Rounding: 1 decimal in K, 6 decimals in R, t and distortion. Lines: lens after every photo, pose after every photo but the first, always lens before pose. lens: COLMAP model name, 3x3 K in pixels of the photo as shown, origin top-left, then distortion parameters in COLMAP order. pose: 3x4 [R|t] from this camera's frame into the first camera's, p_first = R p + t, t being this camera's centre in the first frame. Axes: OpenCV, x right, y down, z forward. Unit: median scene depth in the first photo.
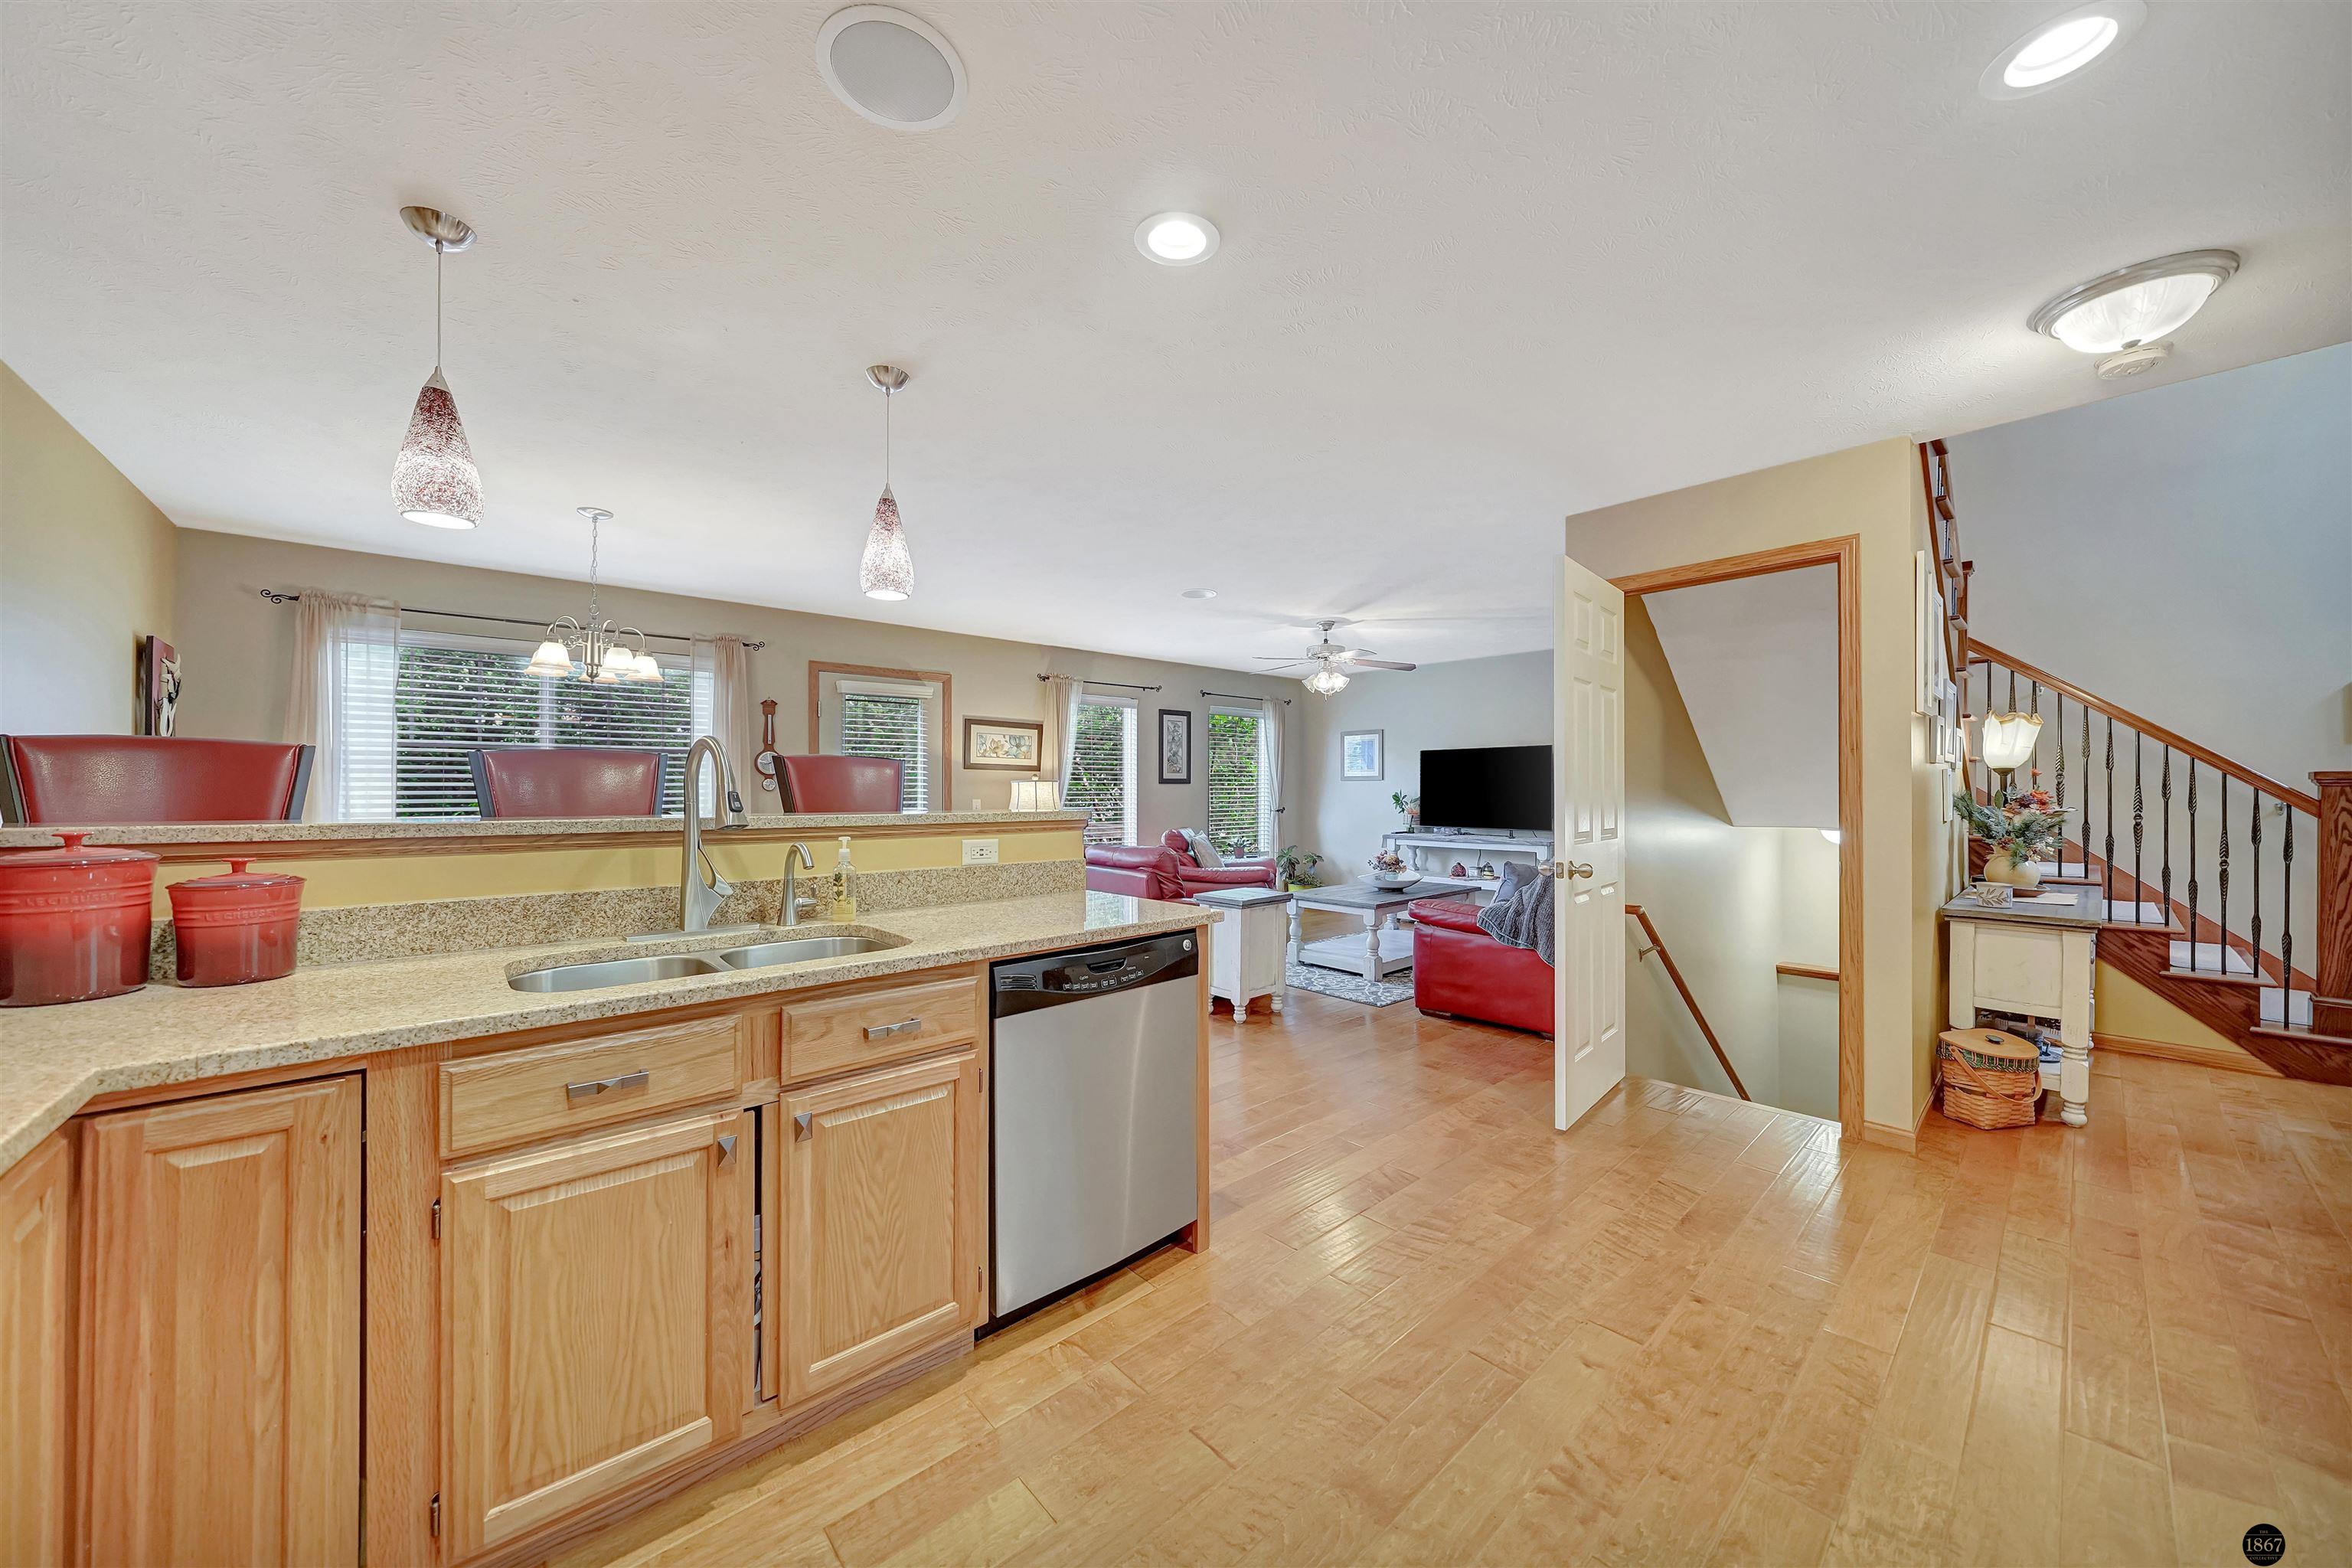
lens RADIAL K [[814.1, 0, 1167.7], [0, 814.1, 790.0], [0, 0, 1]] dist [-0.000089, -0.000004]
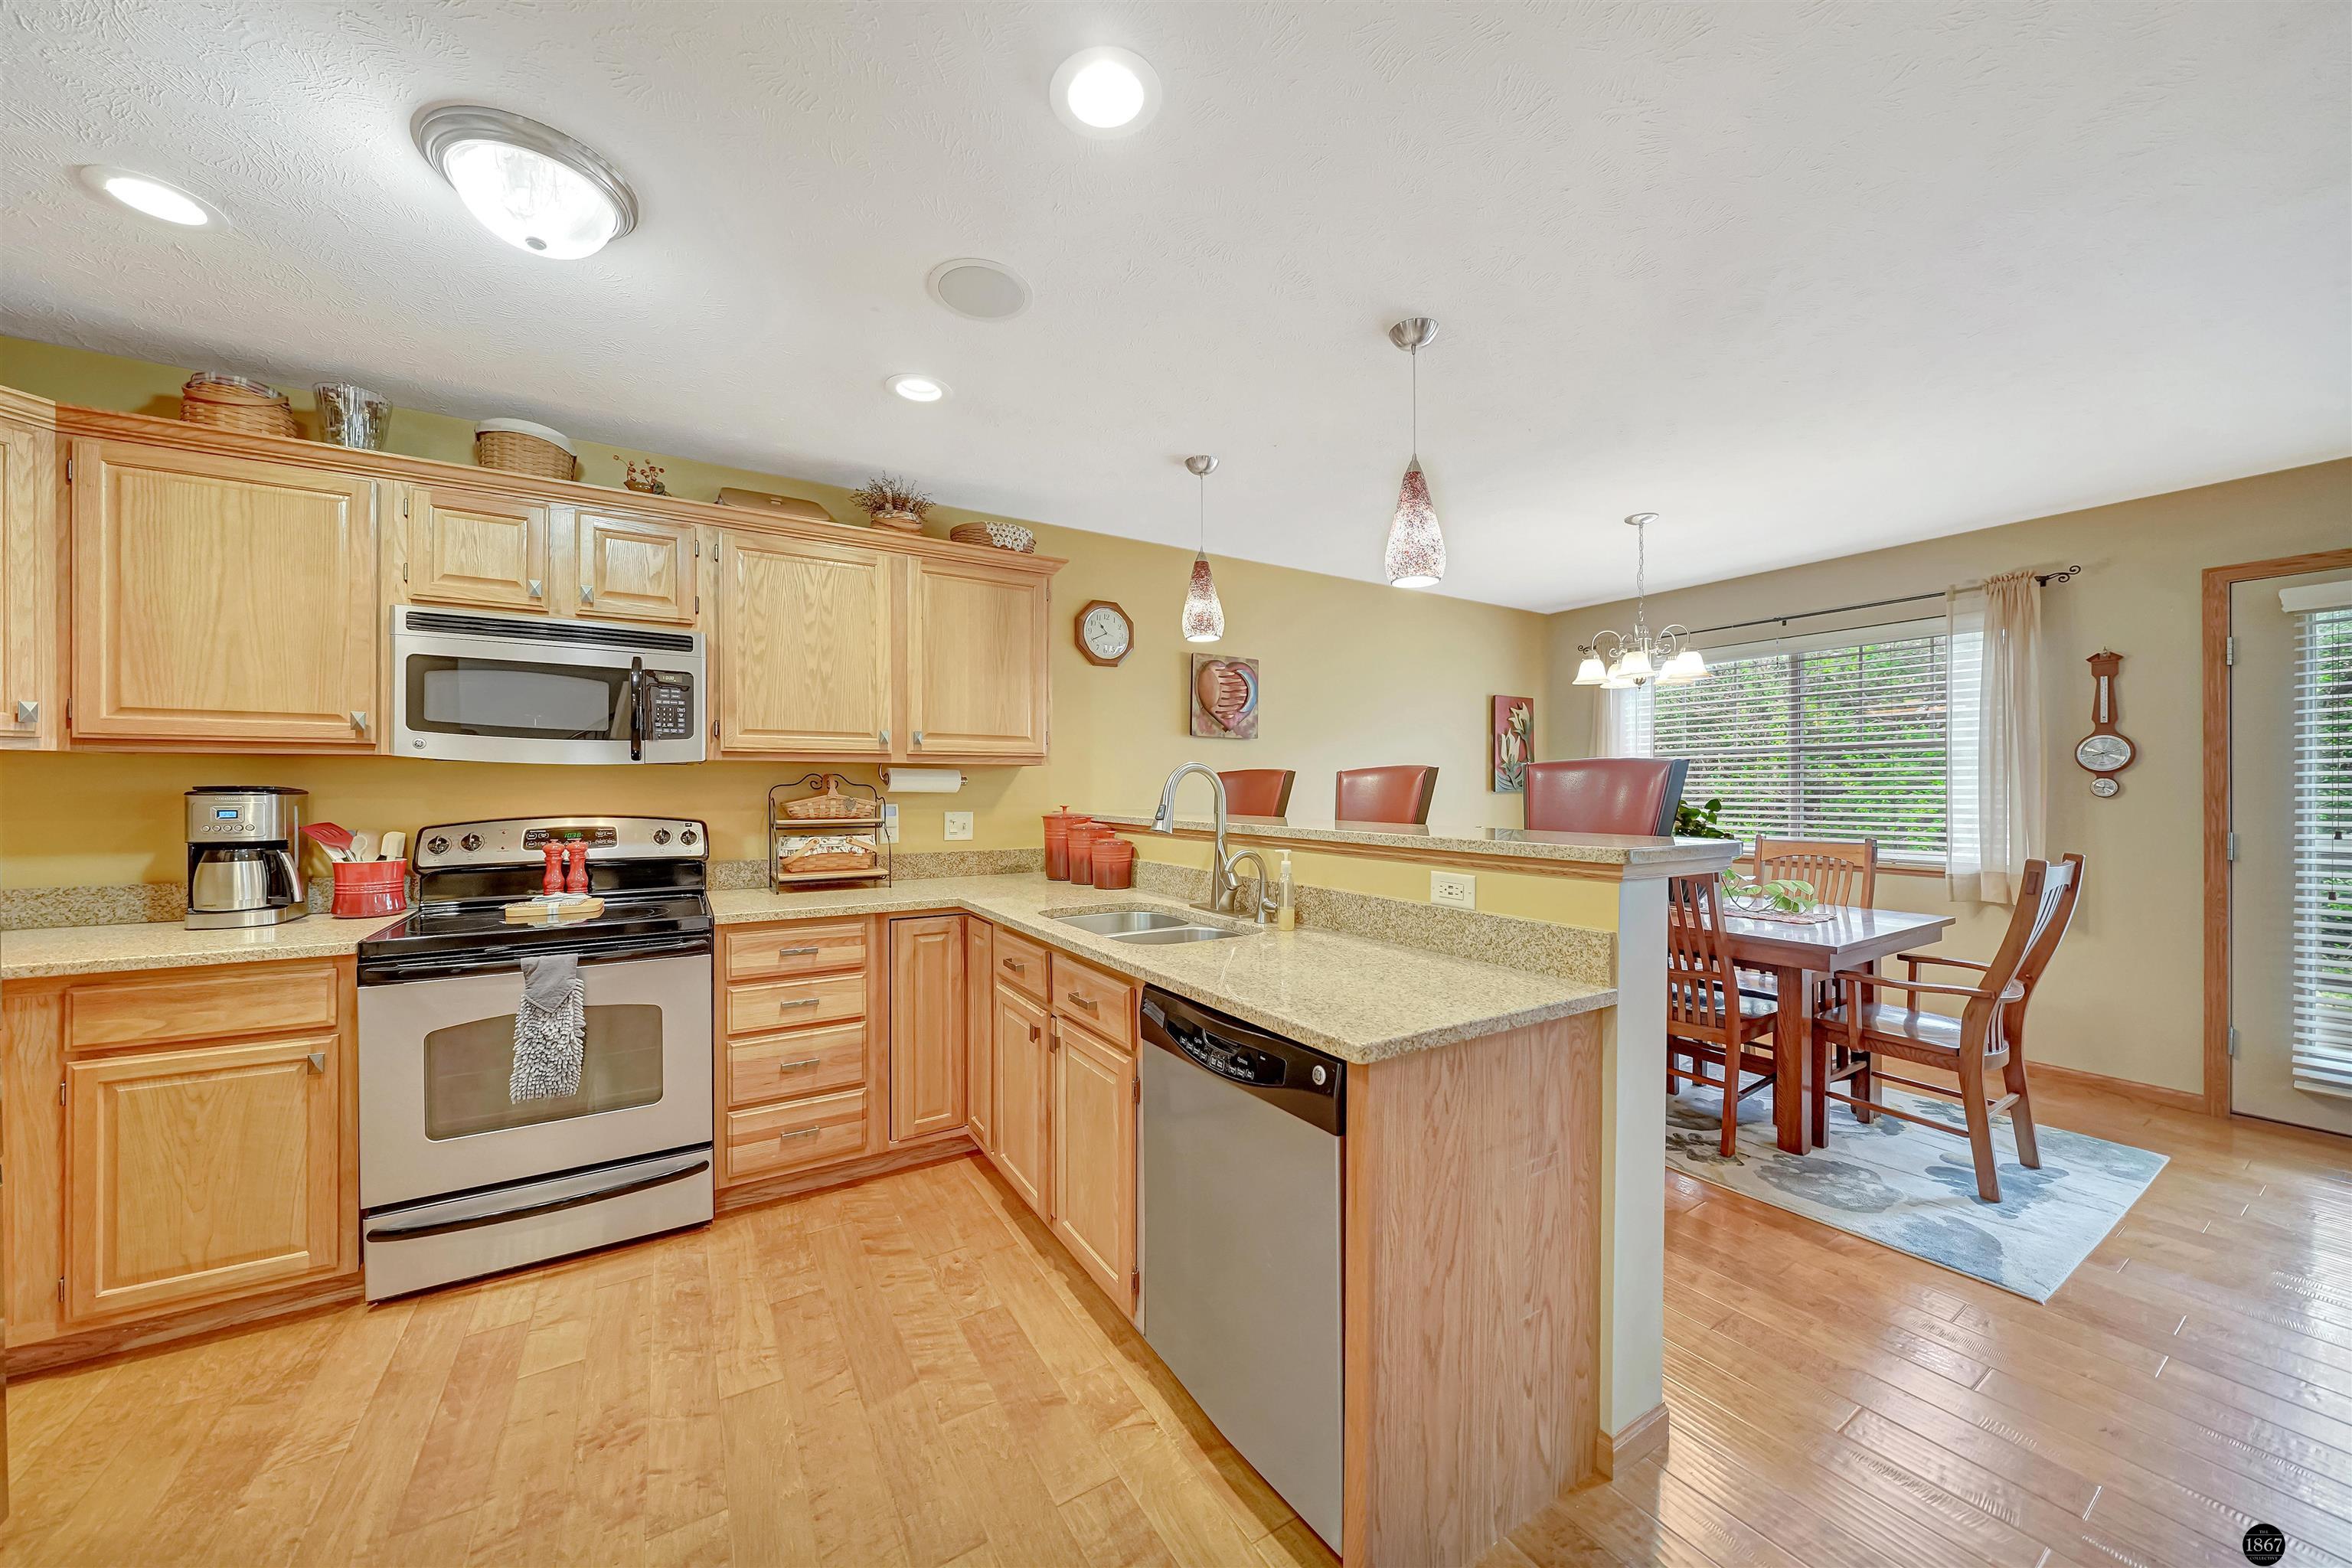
lens RADIAL K [[833.8, 0, 1181.2], [0, 833.8, 791.3], [0, 0, 1]] dist [-0.001922, -0.000183]
pose [[-0.165388, 0.007238, -0.986202, 0.564831], [0.000969, 0.999974, 0.007177, -0.020611], [0.986228, 0.000232, -0.165390, 0.871739]]
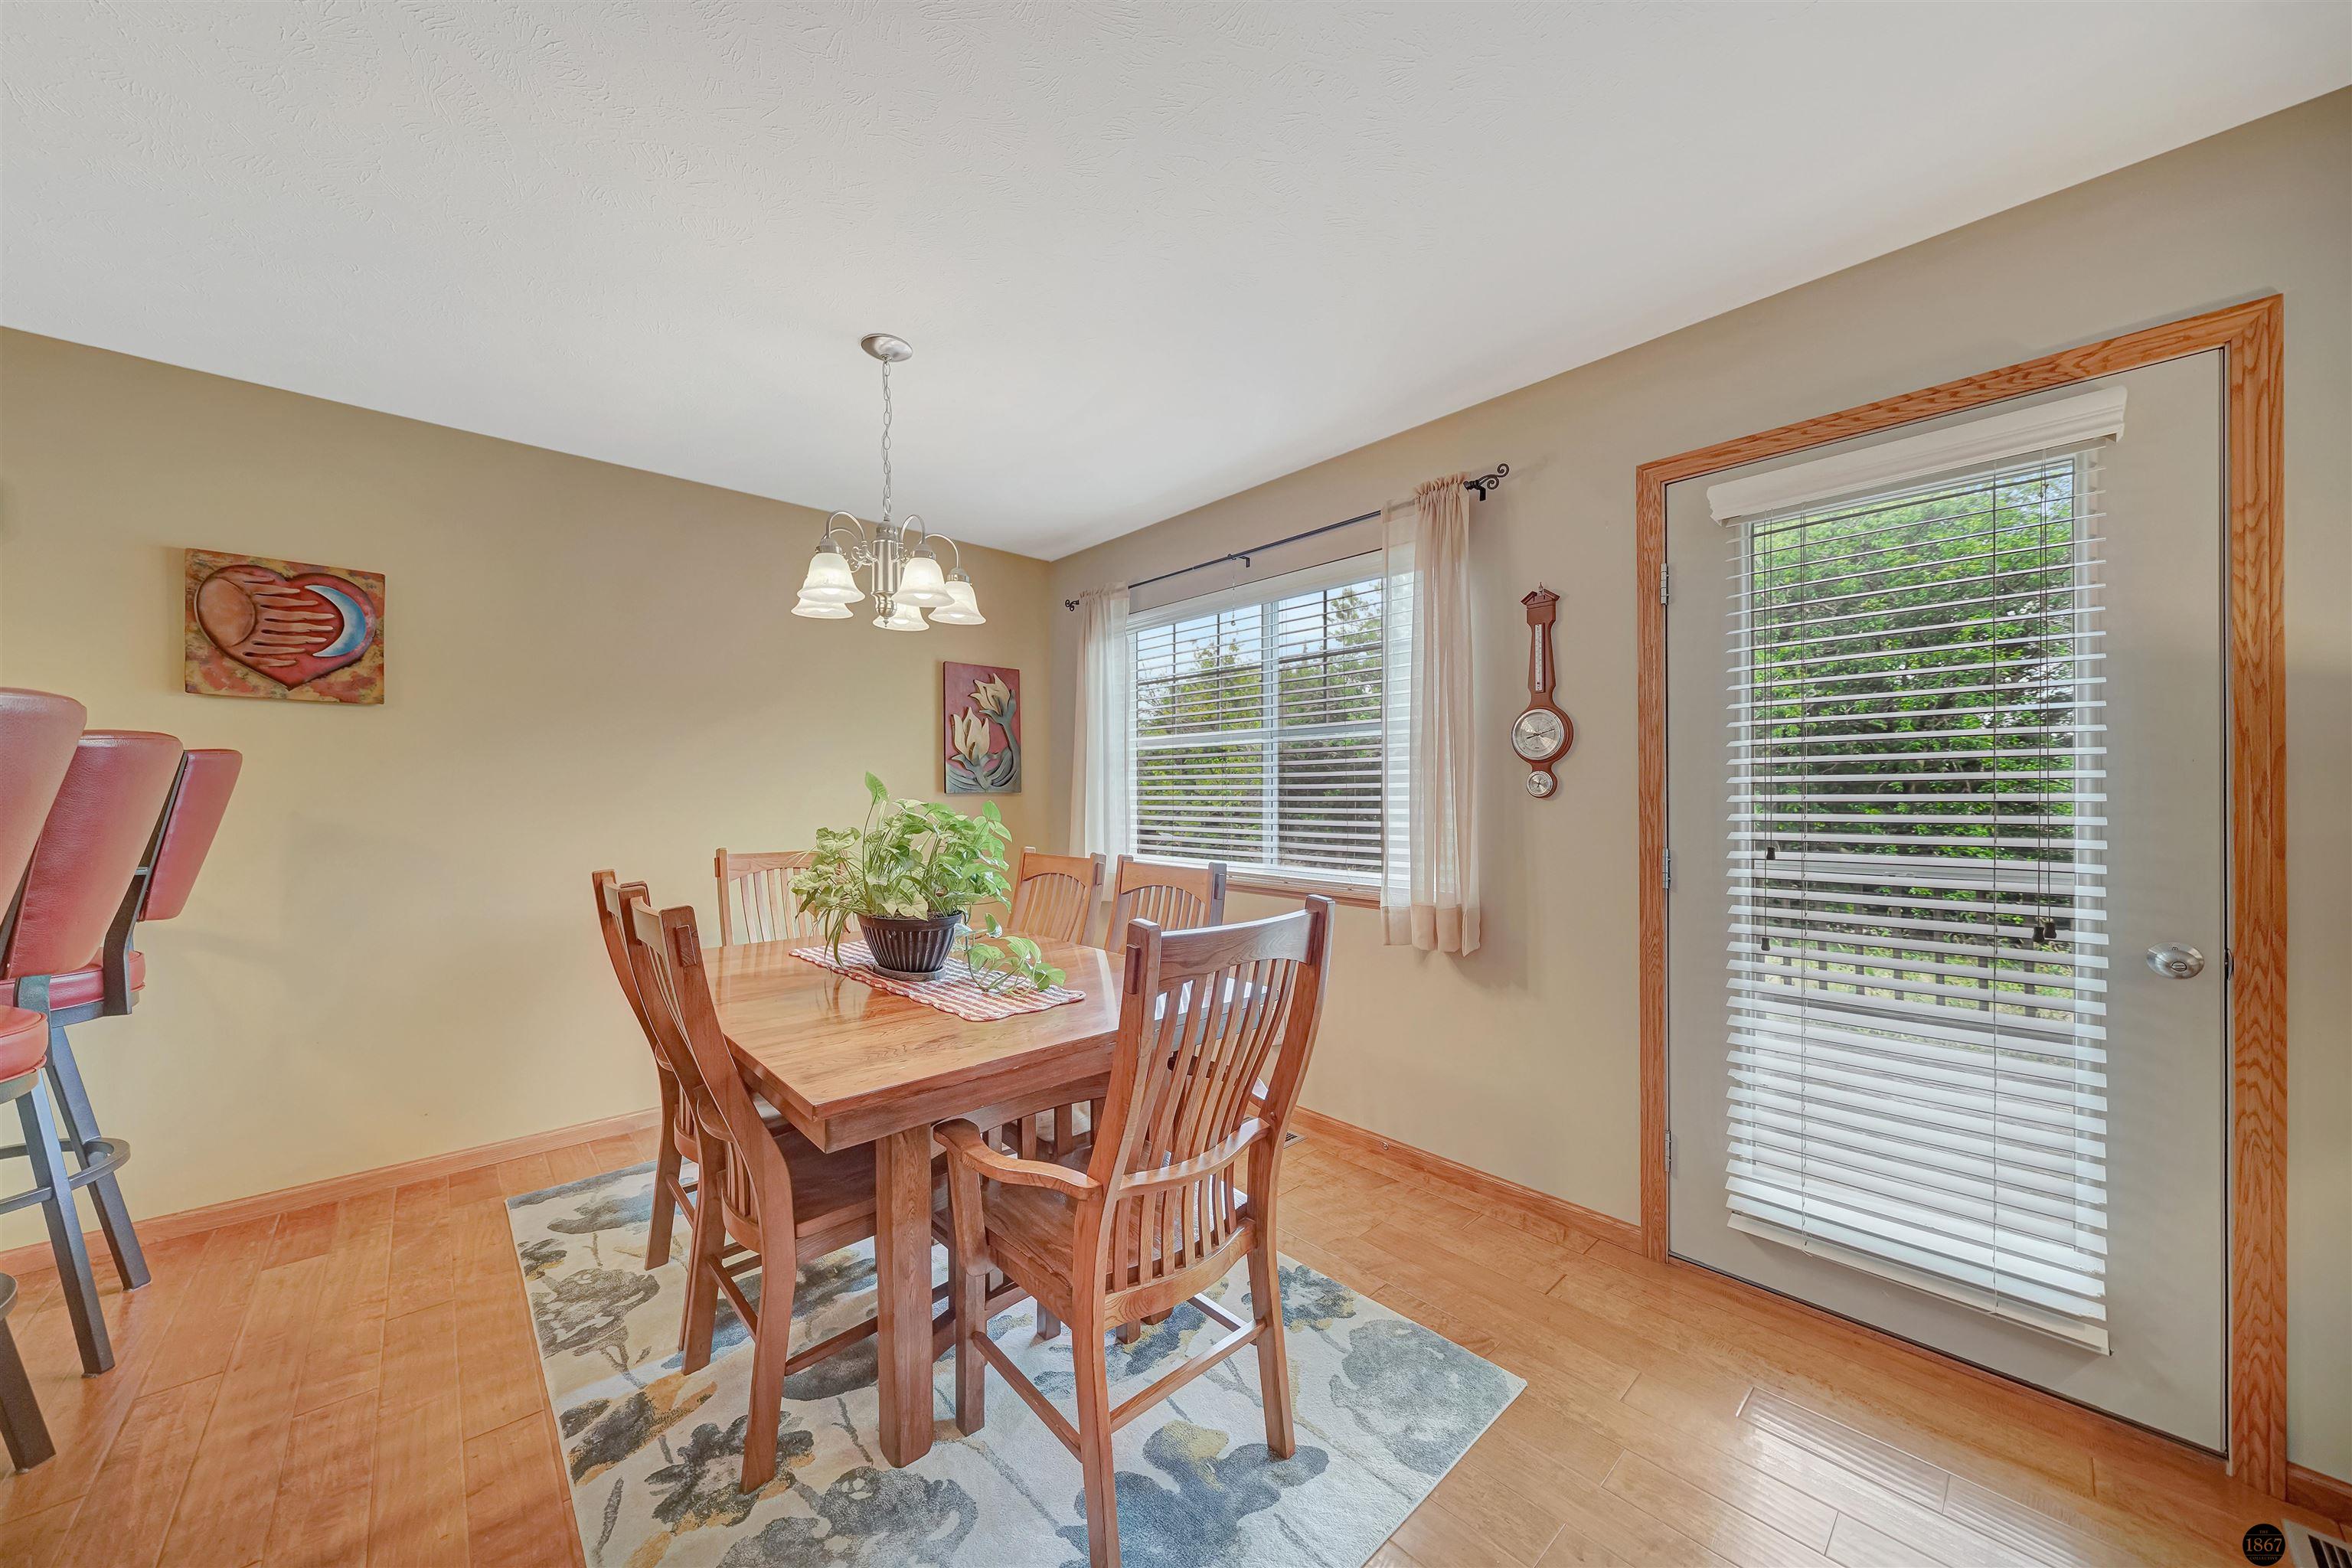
lens RADIAL K [[823.4, 0, 1173.8], [0, 823.4, 794.7], [0, 0, 1]] dist [0.000281, 0.000002]
pose [[0.012799, 0.006182, -0.999899, -0.098784], [0.000173, 0.999981, 0.006185, -0.007839], [0.999918, -0.000252, 0.012798, 1.720423]]
